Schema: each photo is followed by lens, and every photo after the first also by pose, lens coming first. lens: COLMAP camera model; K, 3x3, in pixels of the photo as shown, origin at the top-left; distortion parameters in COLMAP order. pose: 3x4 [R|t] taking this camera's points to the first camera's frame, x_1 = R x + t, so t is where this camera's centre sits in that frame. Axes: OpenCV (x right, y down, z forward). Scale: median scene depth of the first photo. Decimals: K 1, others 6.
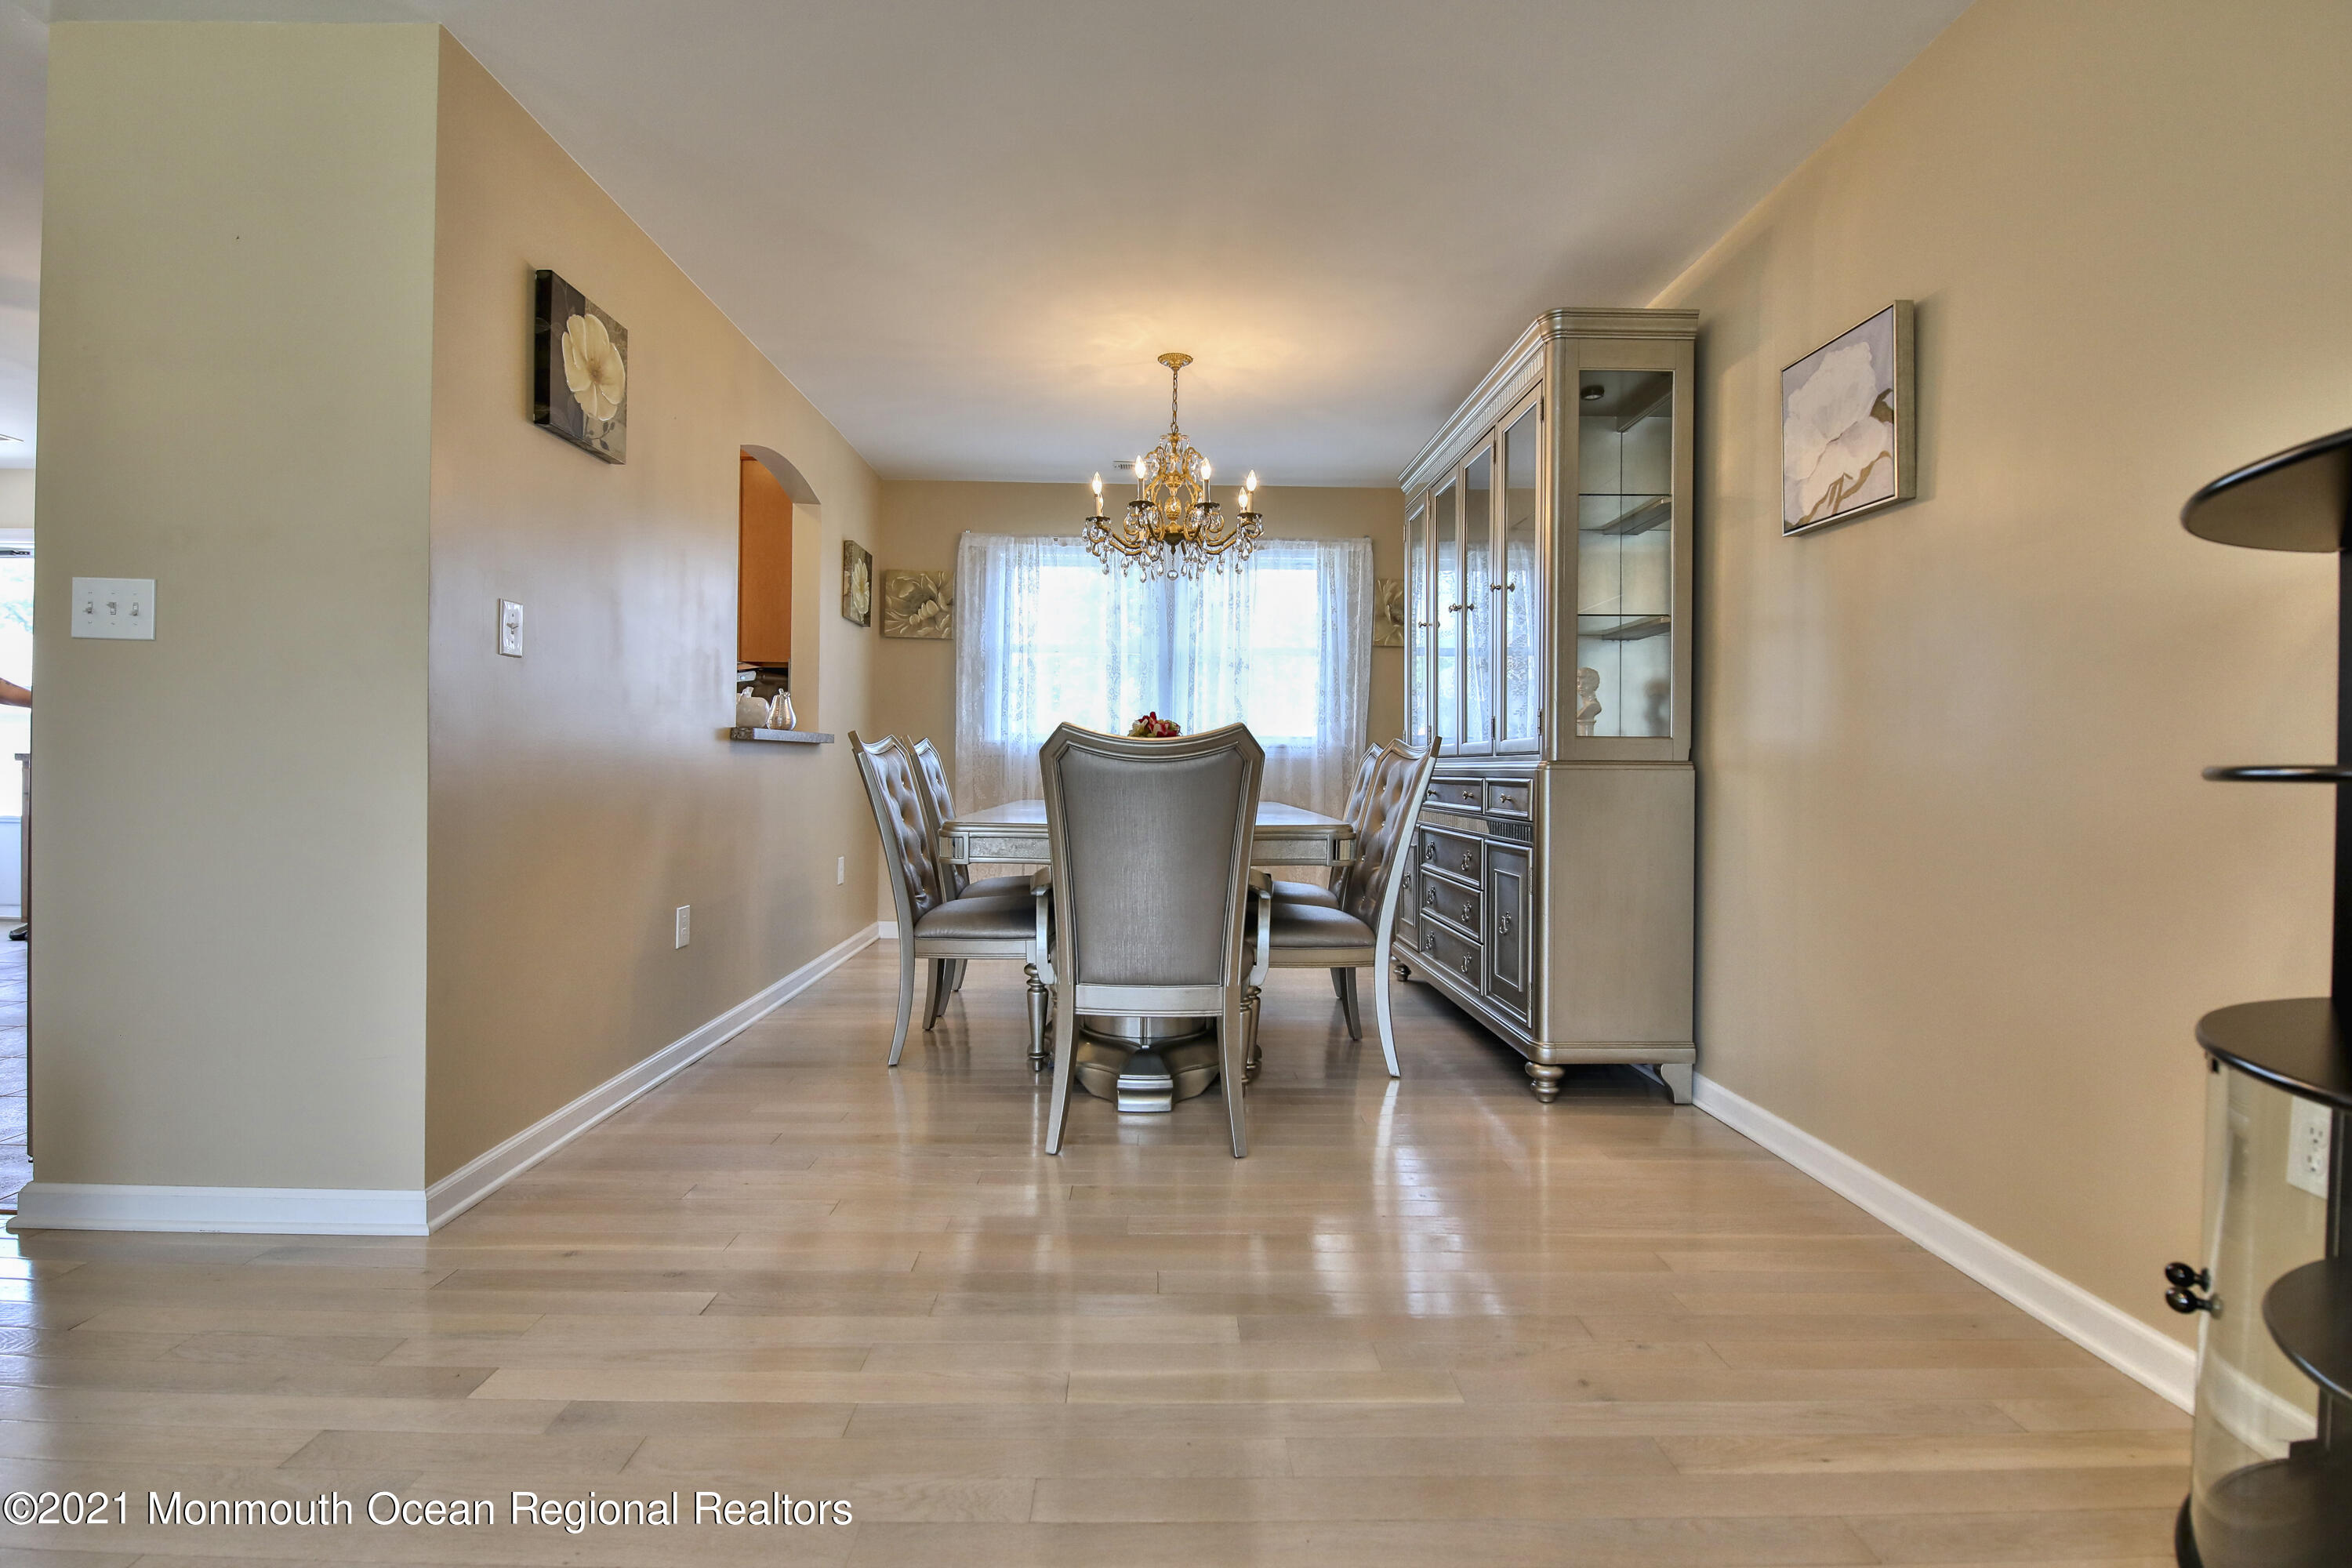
lens RADIAL K [[1080.4, 0, 1163.9], [0, 1080.4, 774.8], [0, 0, 1]] dist [-0.007967, -0.006980]
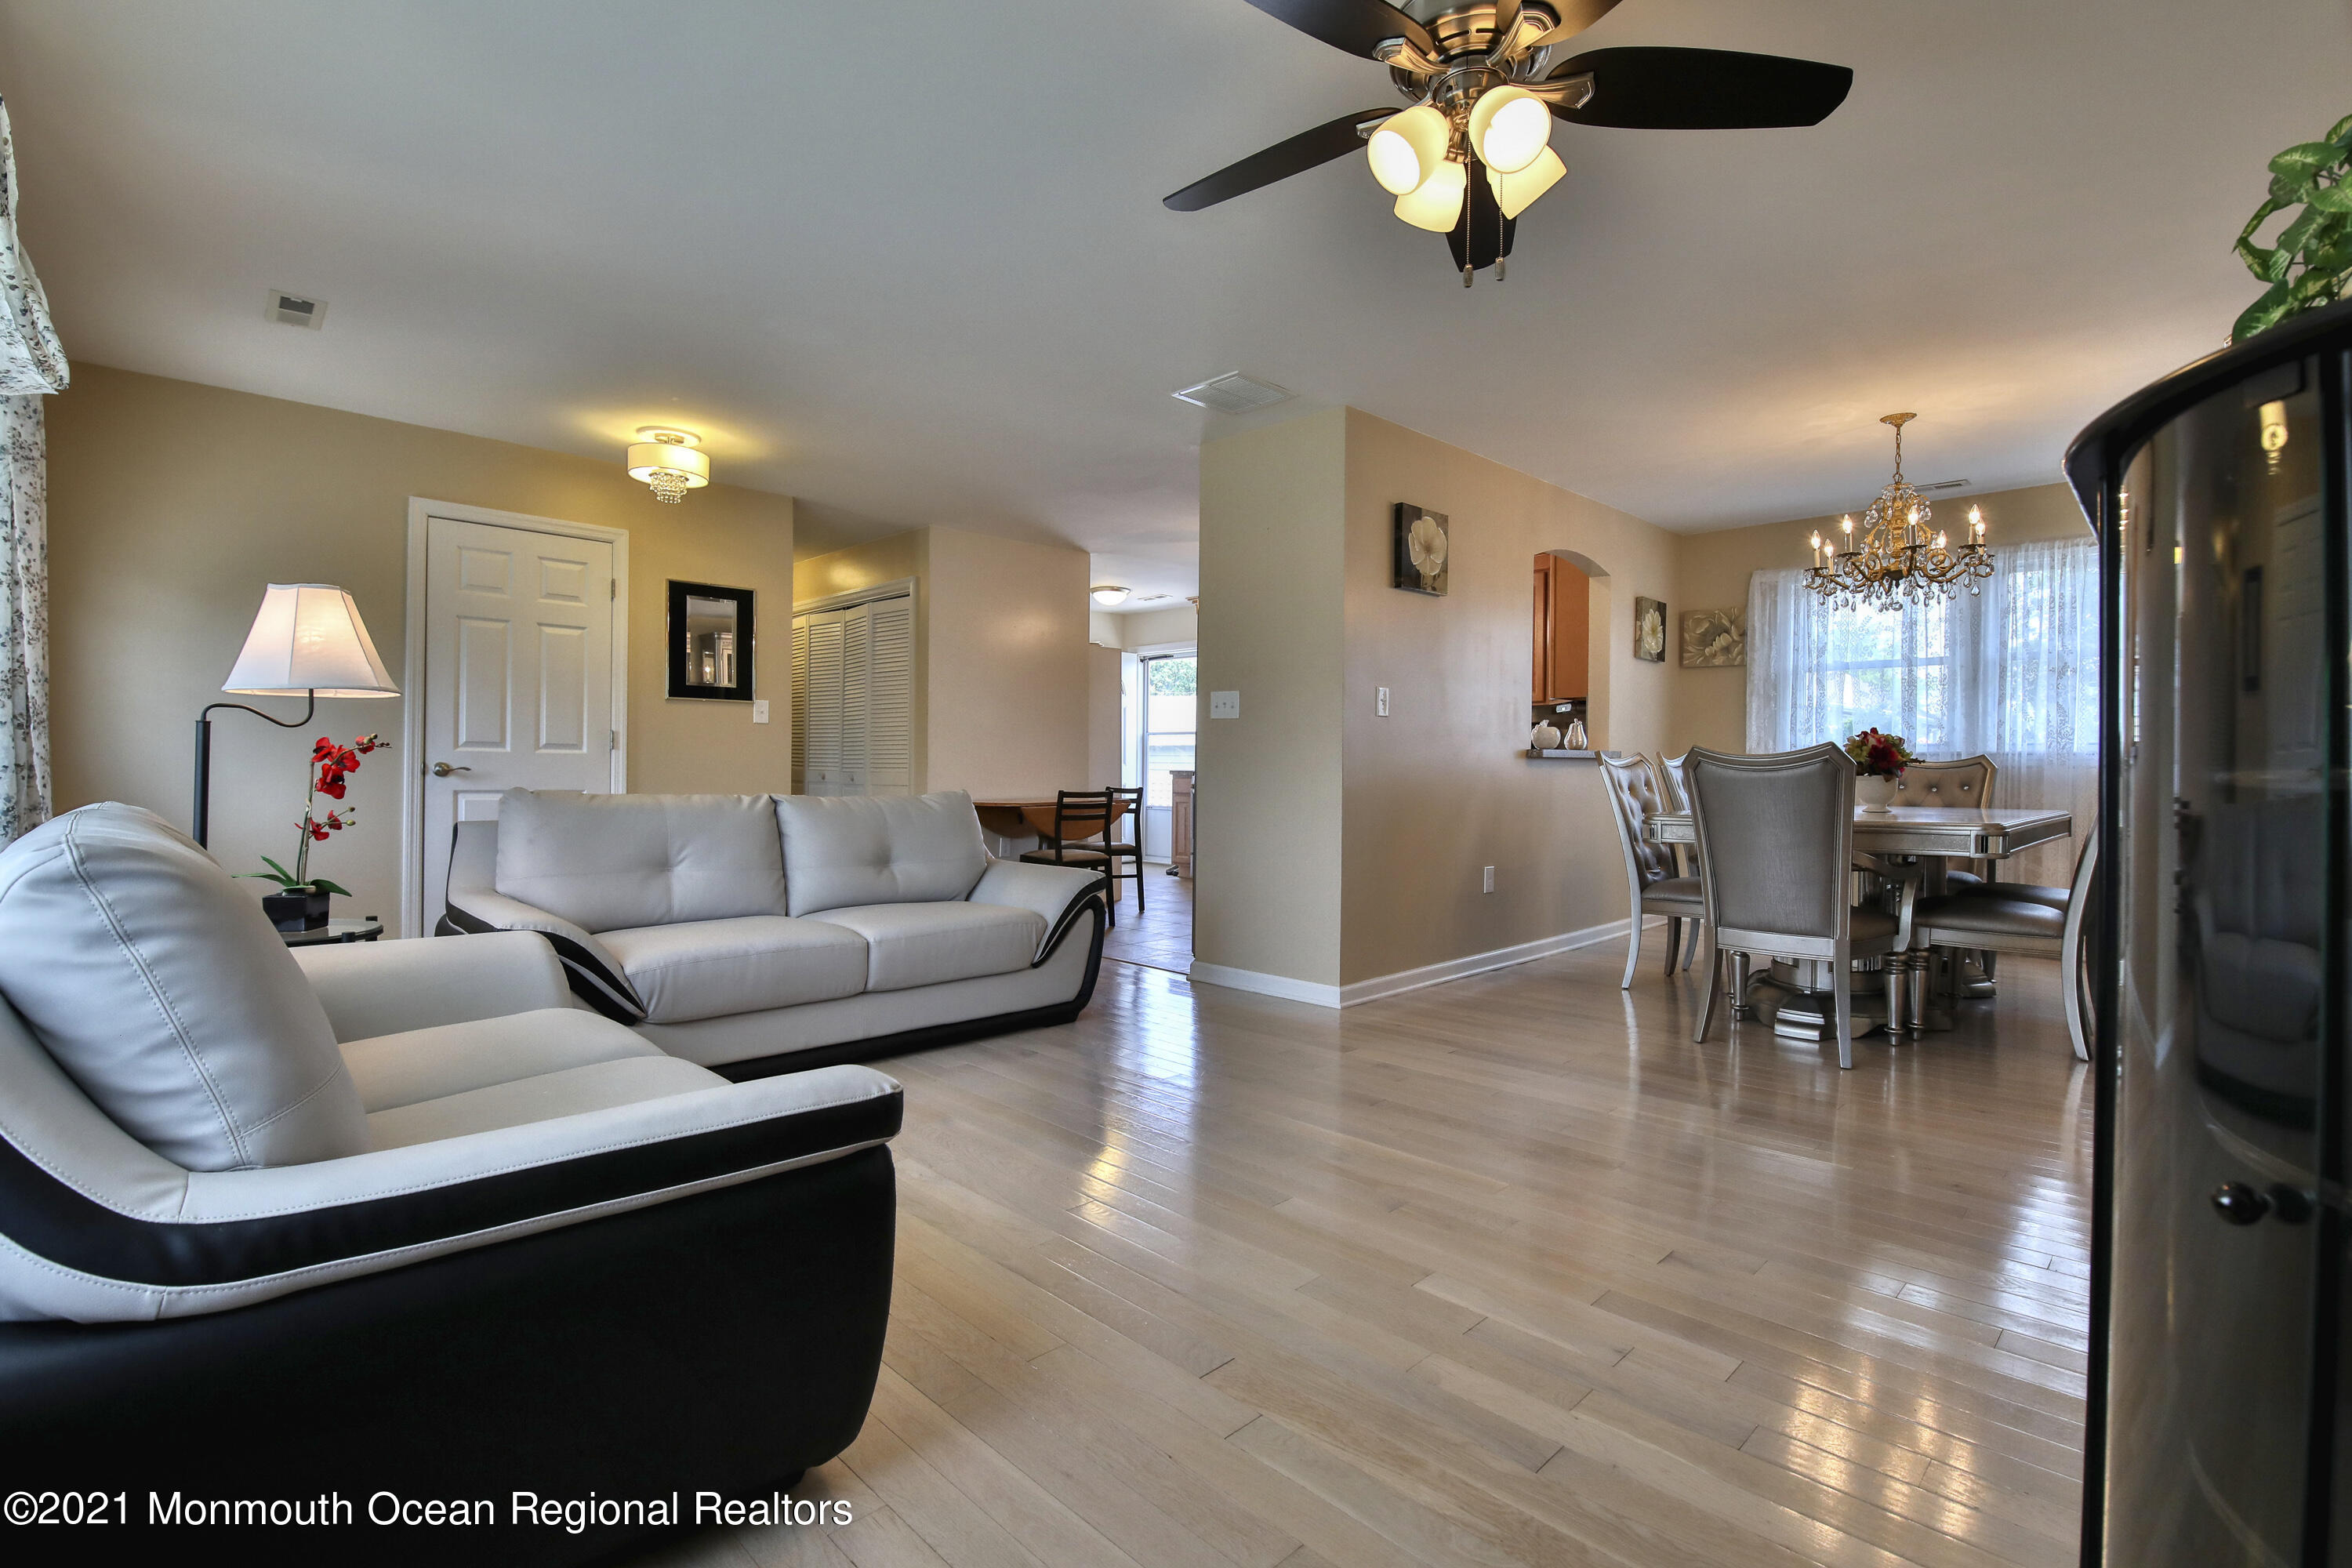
lens RADIAL K [[1080.4, 0, 1189.5], [0, 1080.4, 784.0], [0, 0, 1]] dist [-0.007967, -0.006980]
pose [[0.708847, 0.001328, -0.705361, 0.285633], [-0.002655, 0.999996, -0.000785, 0.005070], [0.705357, 0.002429, 0.708848, -0.336595]]
